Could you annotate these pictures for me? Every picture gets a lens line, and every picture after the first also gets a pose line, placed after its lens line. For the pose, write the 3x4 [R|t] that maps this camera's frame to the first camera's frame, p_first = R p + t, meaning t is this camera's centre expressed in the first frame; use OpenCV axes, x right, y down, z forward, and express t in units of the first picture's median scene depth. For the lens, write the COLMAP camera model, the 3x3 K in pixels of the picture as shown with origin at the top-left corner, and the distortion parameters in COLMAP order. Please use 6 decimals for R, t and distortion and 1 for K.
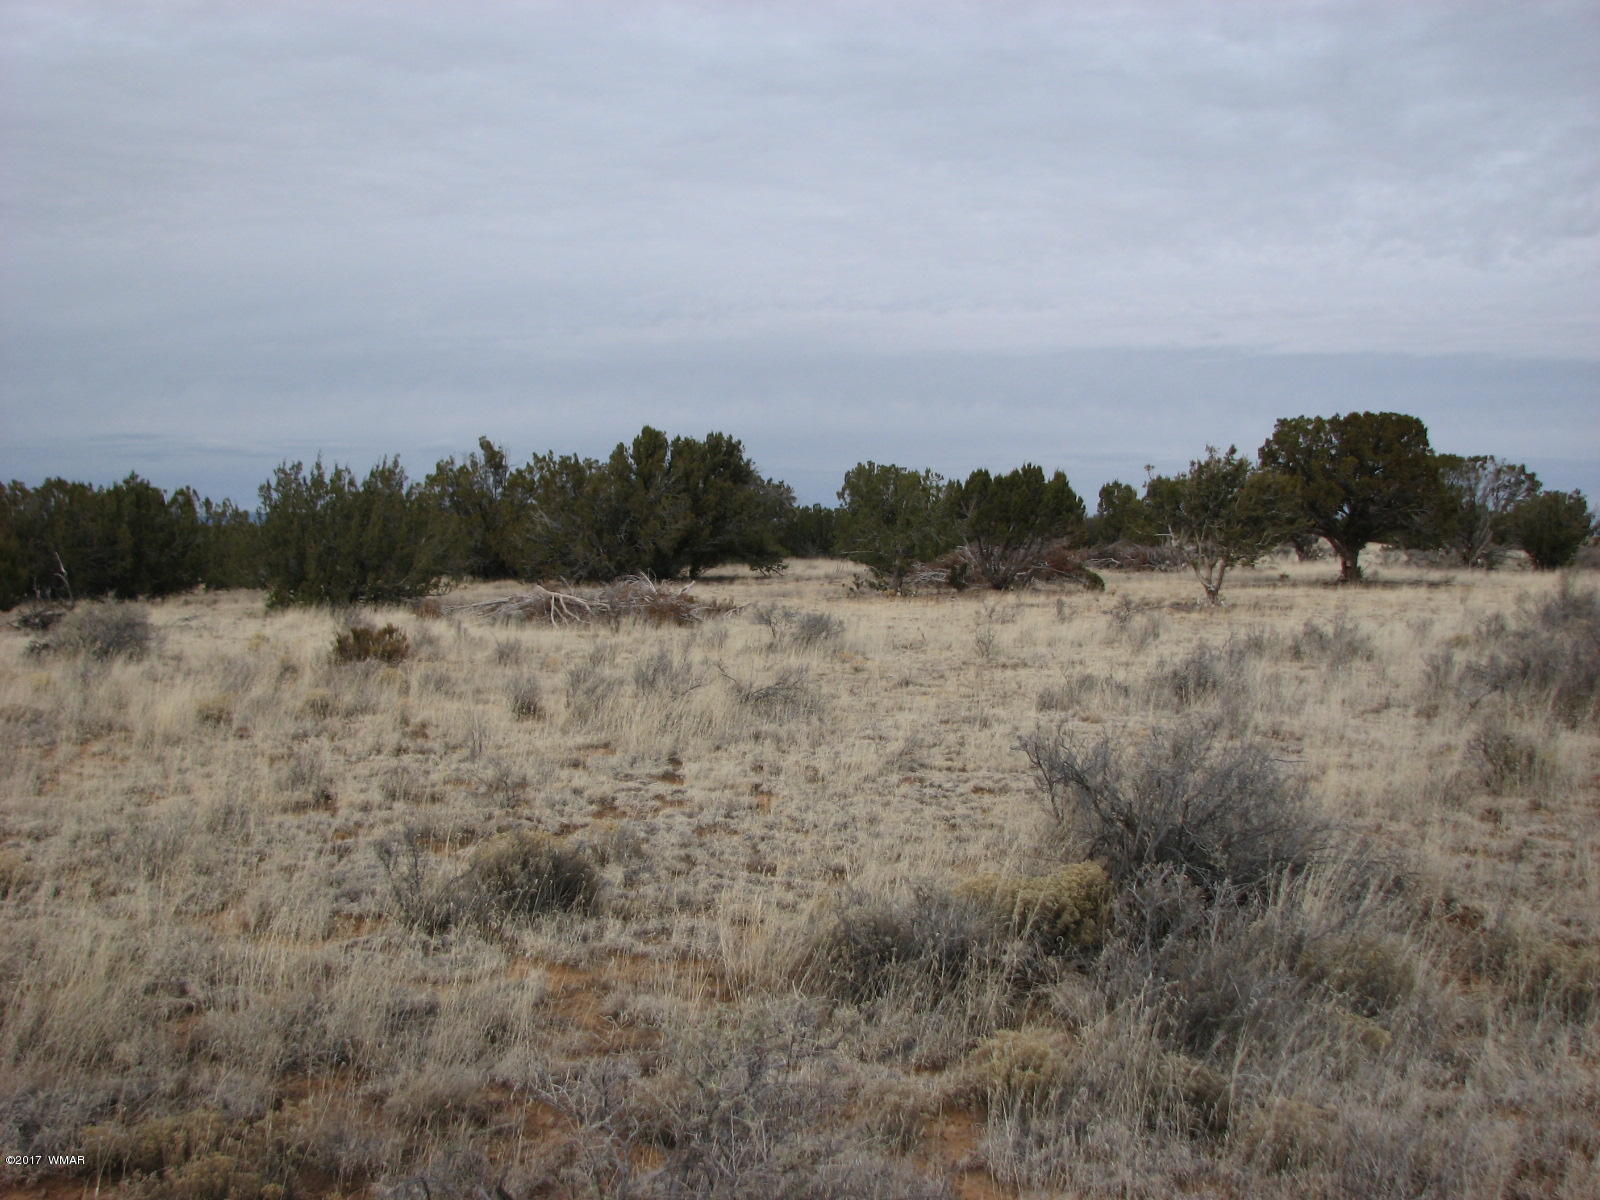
lens RADIAL K [[1912.7, 0, 794.1], [0, 1912.7, 602.9], [0, 0, 1]] dist [-0.067072, 0.000000]
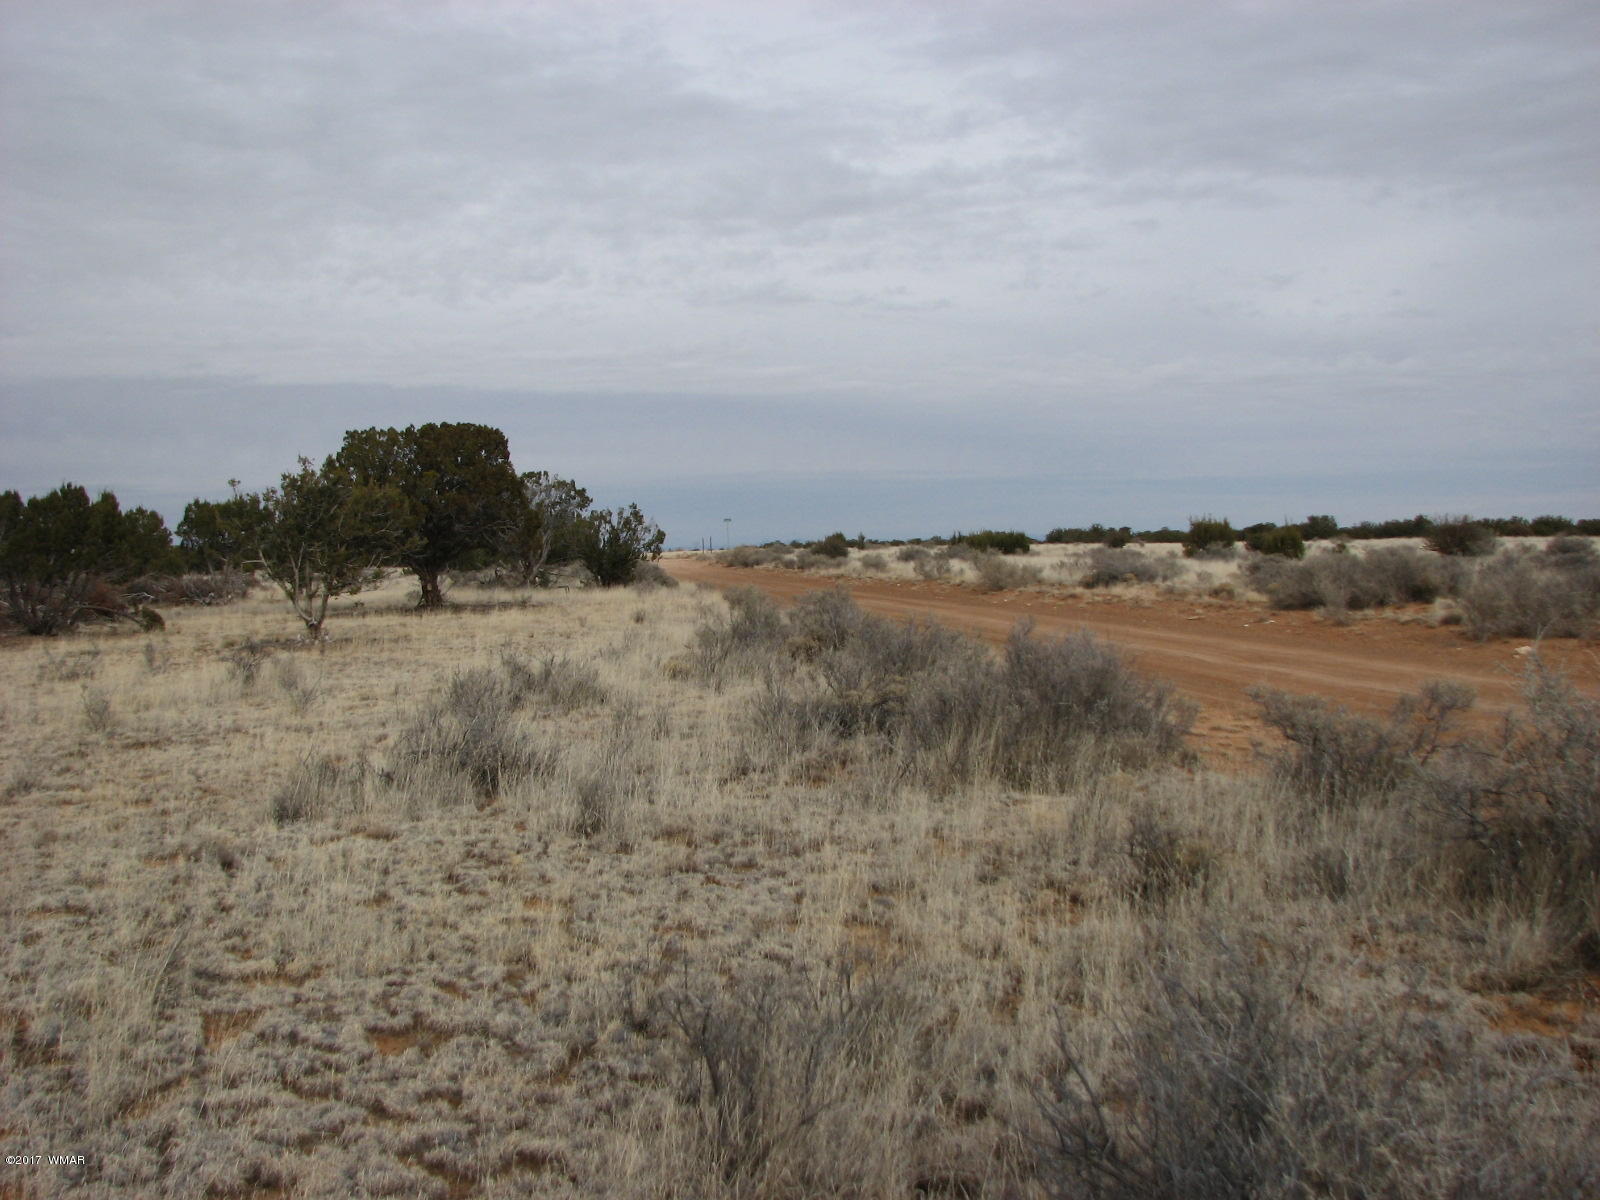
lens RADIAL K [[1912.7, 0, 799.9], [0, 1912.7, 600.3], [0, 0, 1]] dist [-0.067072, 0.000000]
pose [[0.867420, -0.043069, 0.495710, -0.012515], [0.050957, 0.998698, -0.002398, -0.003124], [-0.494961, 0.027340, 0.868485, 0.113937]]
